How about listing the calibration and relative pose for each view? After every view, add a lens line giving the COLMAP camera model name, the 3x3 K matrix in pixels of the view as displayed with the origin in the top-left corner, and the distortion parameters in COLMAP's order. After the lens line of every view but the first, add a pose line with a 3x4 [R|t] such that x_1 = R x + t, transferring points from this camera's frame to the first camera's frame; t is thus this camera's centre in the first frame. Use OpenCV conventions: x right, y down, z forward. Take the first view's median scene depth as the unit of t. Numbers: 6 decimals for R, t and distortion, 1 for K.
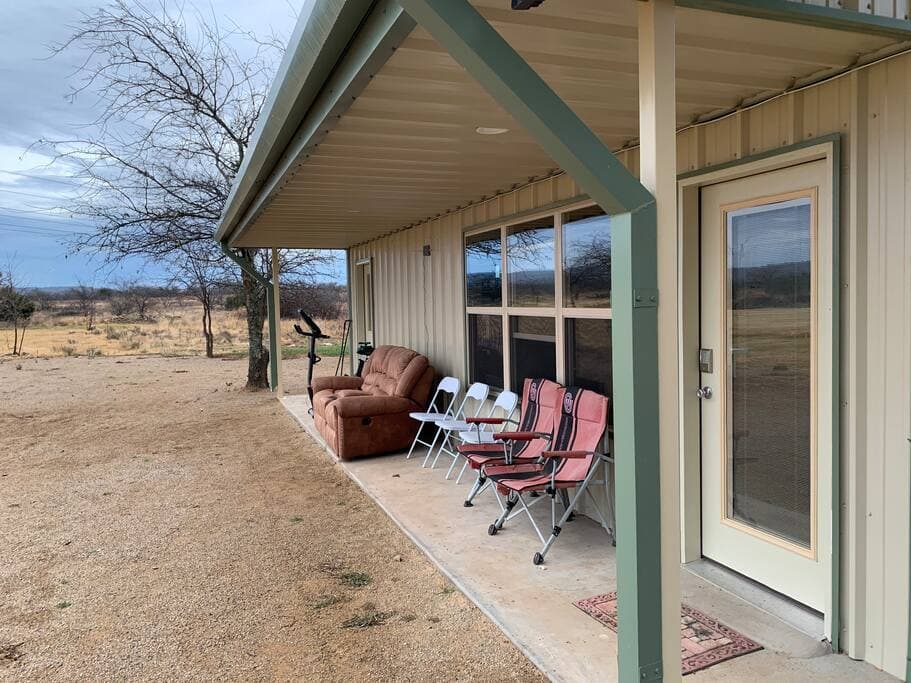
lens RADIAL K [[715.8, 0, 455.5], [0, 715.8, 341.5], [0, 0, 1]] dist [0.087736, -0.189370]
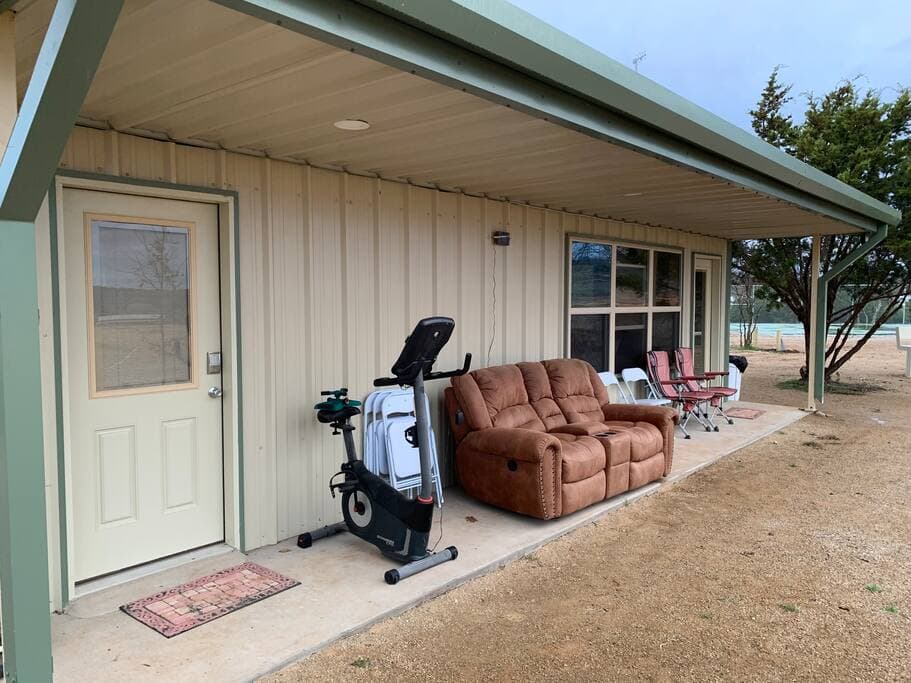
lens RADIAL K [[715.8, 0, 455.5], [0, 715.8, 341.5], [0, 0, 1]] dist [0.087736, -0.189370]
pose [[-0.480052, -0.030600, 0.876706, -0.935300], [0.062091, 0.995700, 0.068753, -0.093837], [-0.875040, 0.087441, -0.476087, 1.891115]]
